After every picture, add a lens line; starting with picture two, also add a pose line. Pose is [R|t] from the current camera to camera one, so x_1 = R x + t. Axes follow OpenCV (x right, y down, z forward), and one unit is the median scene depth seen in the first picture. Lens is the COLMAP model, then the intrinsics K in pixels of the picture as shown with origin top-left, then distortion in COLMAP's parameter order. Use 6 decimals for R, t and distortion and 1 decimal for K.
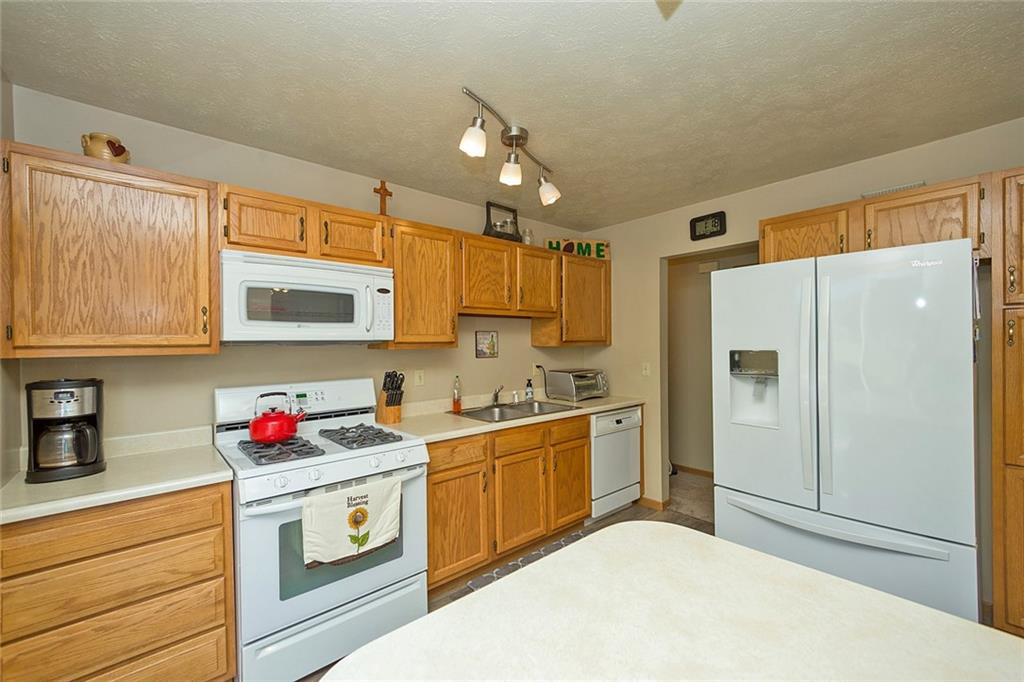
lens RADIAL K [[434.6, 0, 495.6], [0, 434.6, 342.3], [0, 0, 1]] dist [-0.000369, -0.000175]
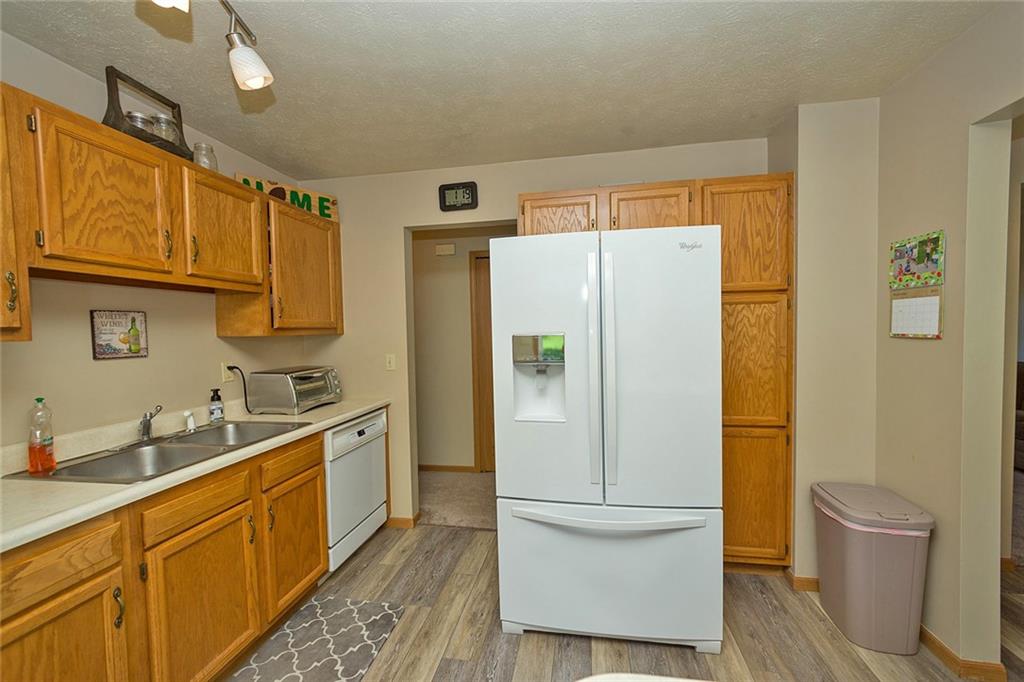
lens RADIAL K [[430.6, 0, 524.7], [0, 430.6, 345.2], [0, 0, 1]] dist [-0.000463, 0.000136]
pose [[0.755100, -0.030875, 0.654882, 0.009603], [0.013624, 0.999414, 0.031409, 0.008500], [-0.655468, -0.014795, 0.755078, 0.250467]]
